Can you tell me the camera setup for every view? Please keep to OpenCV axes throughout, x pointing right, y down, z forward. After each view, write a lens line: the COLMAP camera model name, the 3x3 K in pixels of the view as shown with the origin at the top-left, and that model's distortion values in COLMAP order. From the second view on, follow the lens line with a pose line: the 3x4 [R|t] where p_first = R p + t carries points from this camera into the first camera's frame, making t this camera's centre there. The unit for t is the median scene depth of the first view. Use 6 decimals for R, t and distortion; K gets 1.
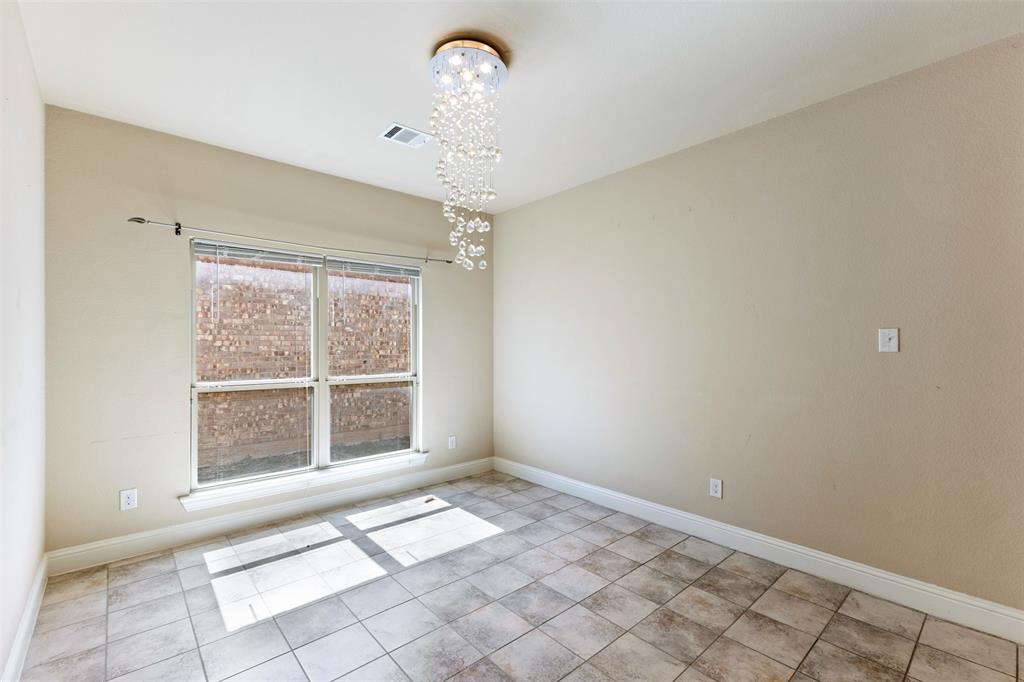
lens RADIAL K [[445.0, 0, 512.4], [0, 445.0, 346.6], [0, 0, 1]] dist [0.008811, -0.000448]
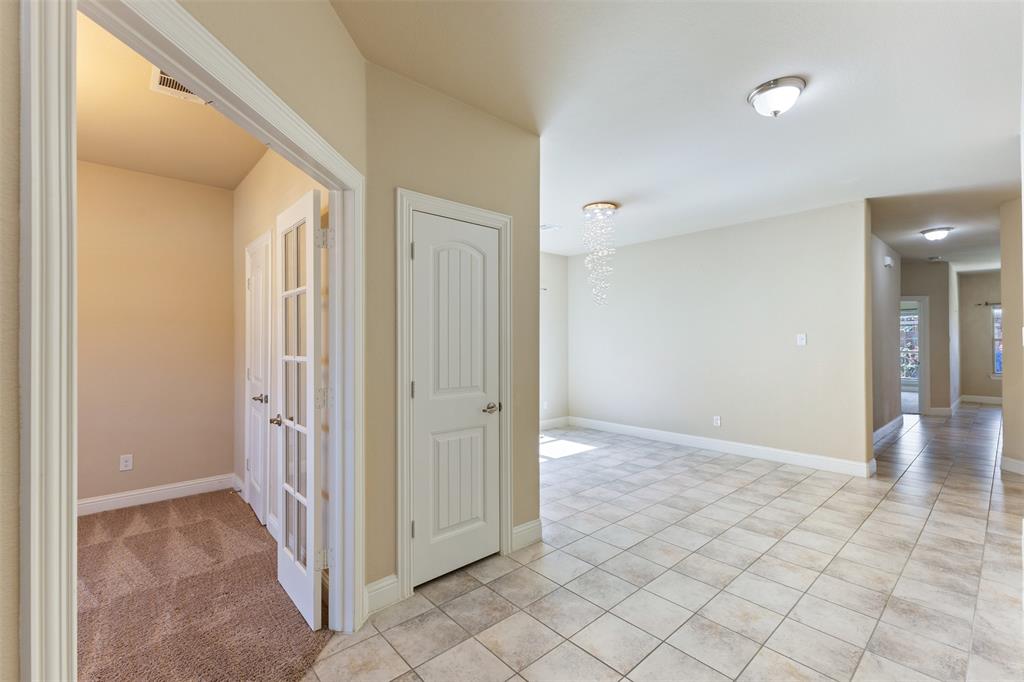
lens RADIAL K [[445.0, 0, 514.7], [0, 445.0, 335.9], [0, 0, 1]] dist [0.008811, -0.000448]
pose [[0.999979, 0.000754, 0.006380, -0.474456], [-0.000641, 0.999844, -0.017633, 0.006216], [-0.006393, 0.017629, 0.999824, -1.015759]]
